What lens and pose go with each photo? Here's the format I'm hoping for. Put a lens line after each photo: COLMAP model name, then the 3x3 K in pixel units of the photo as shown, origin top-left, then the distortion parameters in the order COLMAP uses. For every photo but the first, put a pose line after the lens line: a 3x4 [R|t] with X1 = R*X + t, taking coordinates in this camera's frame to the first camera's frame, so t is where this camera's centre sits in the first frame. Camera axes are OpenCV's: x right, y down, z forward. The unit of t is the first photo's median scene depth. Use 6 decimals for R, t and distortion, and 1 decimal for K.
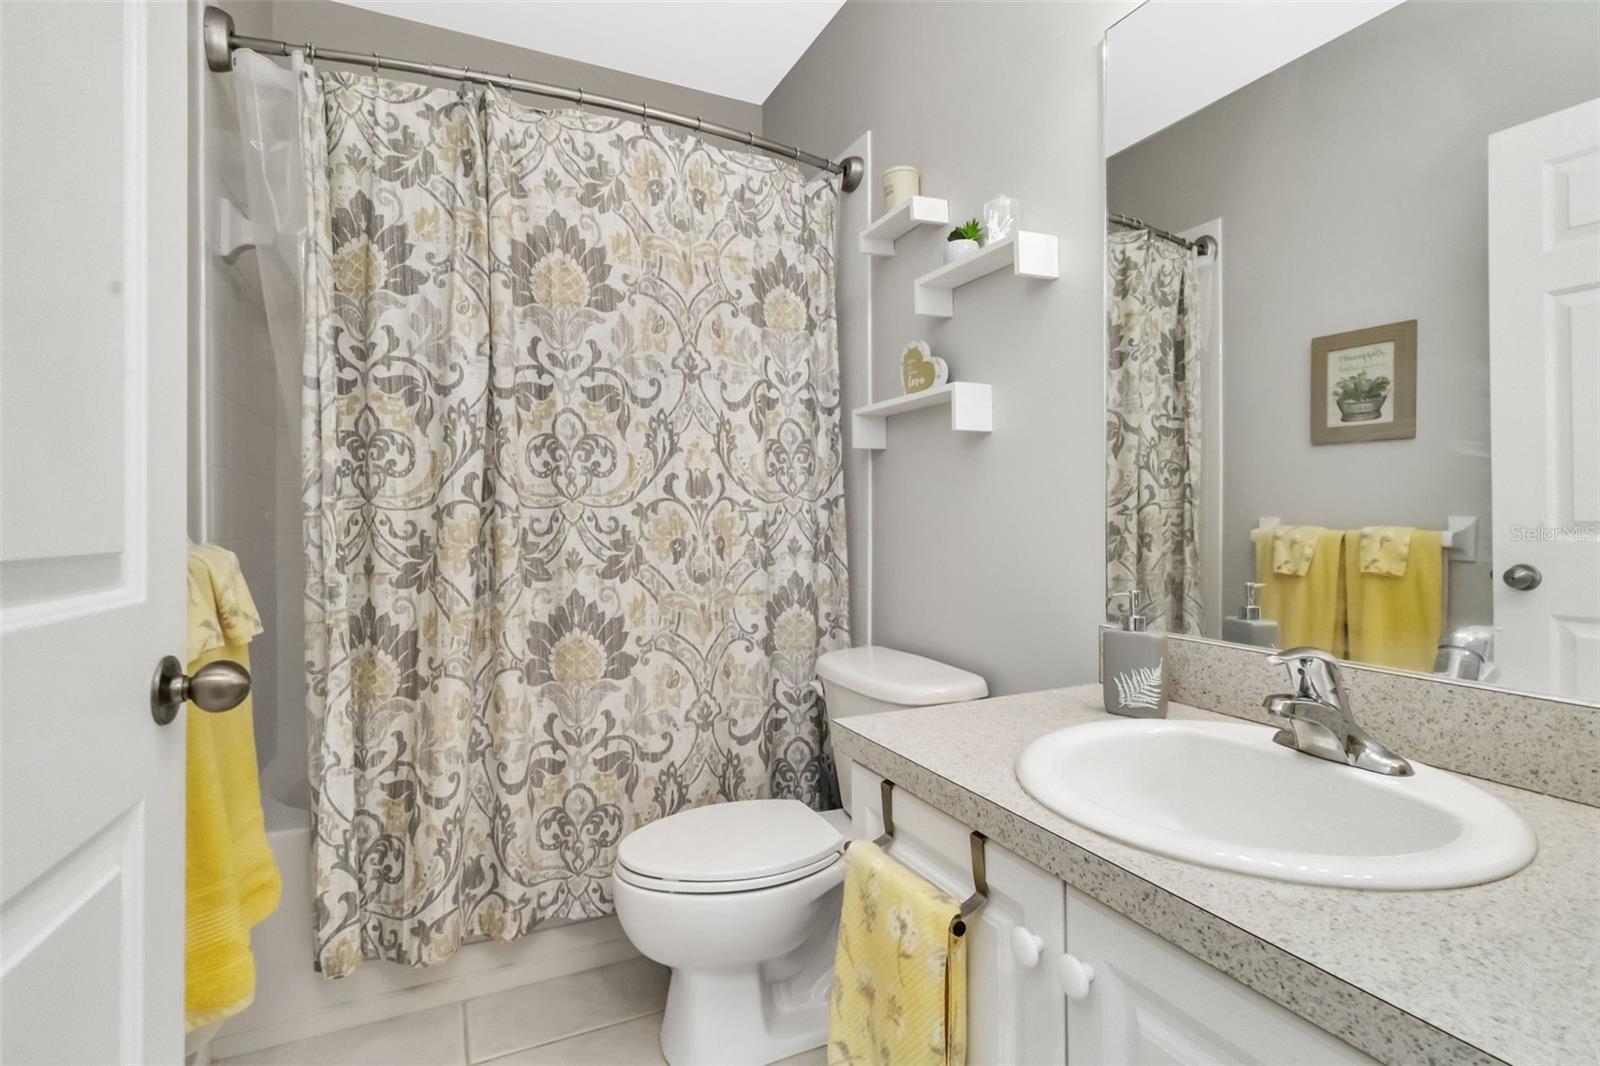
lens RADIAL K [[763.4, 0, 798.6], [0, 763.4, 528.4], [0, 0, 1]] dist [0.006589, 0.001462]
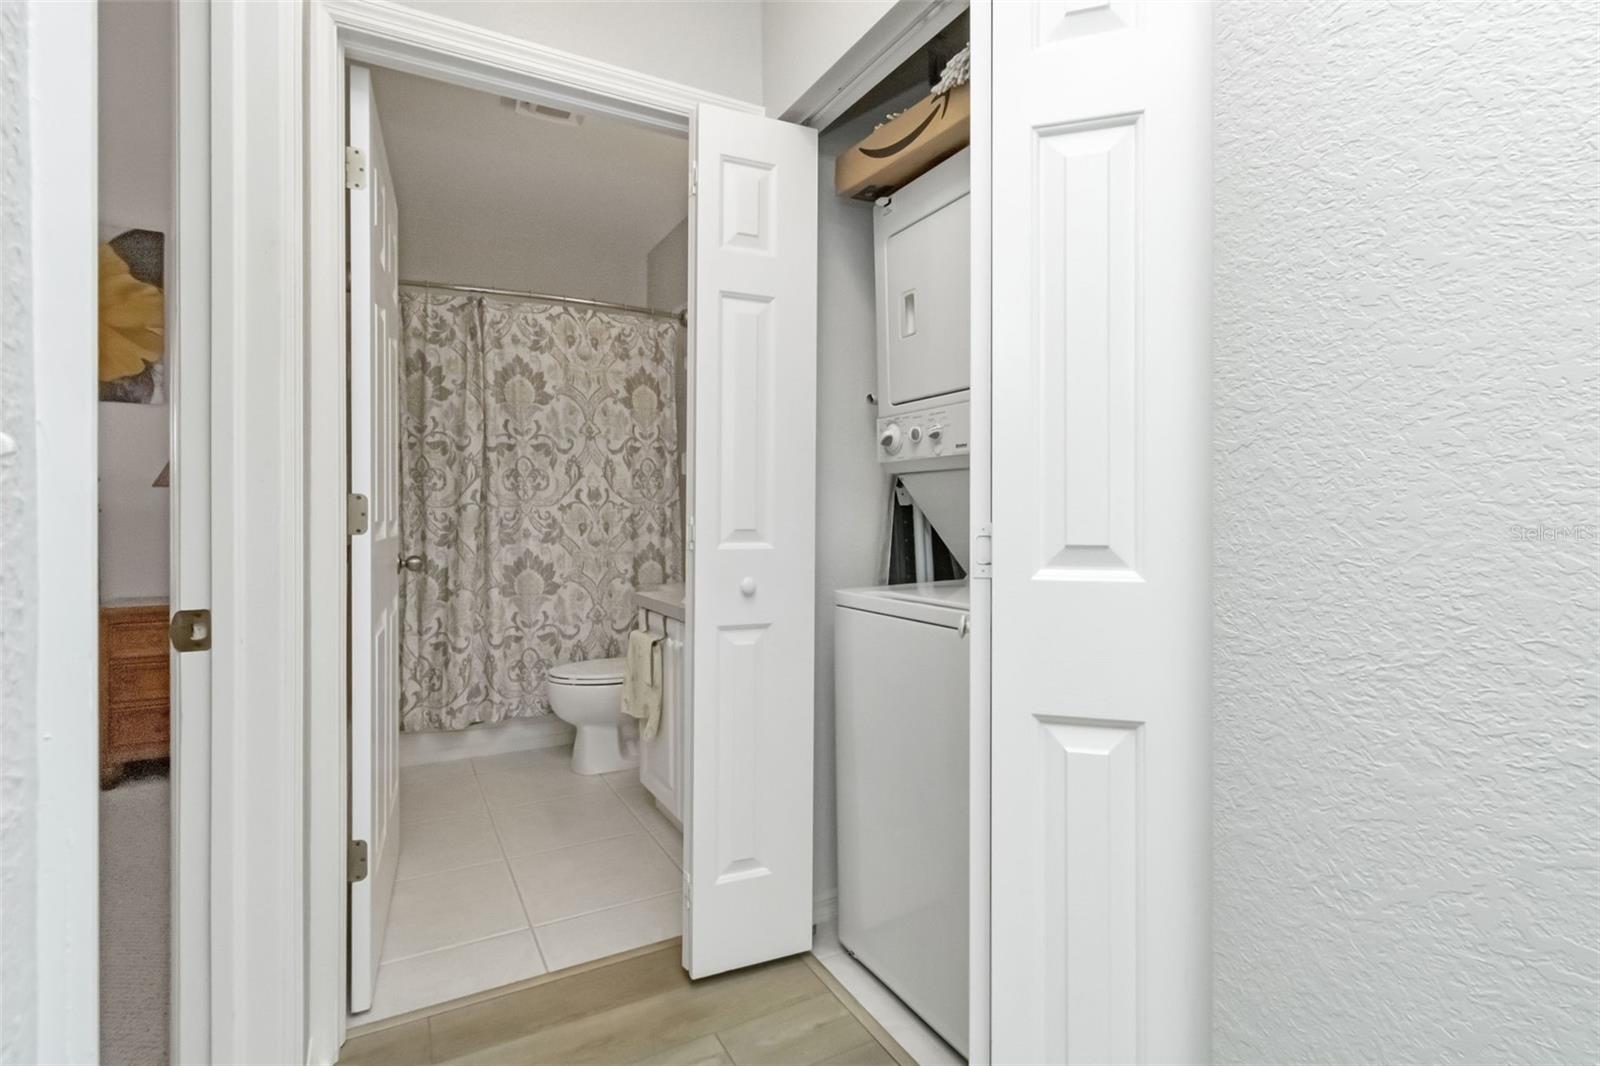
lens RADIAL K [[763.4, 0, 800.9], [0, 763.4, 529.4], [0, 0, 1]] dist [0.006589, 0.001462]
pose [[0.998054, 0.001056, 0.062354, 0.282780], [-0.001442, 0.999980, 0.006155, 0.018040], [-0.062347, -0.006233, 0.998035, -0.993053]]
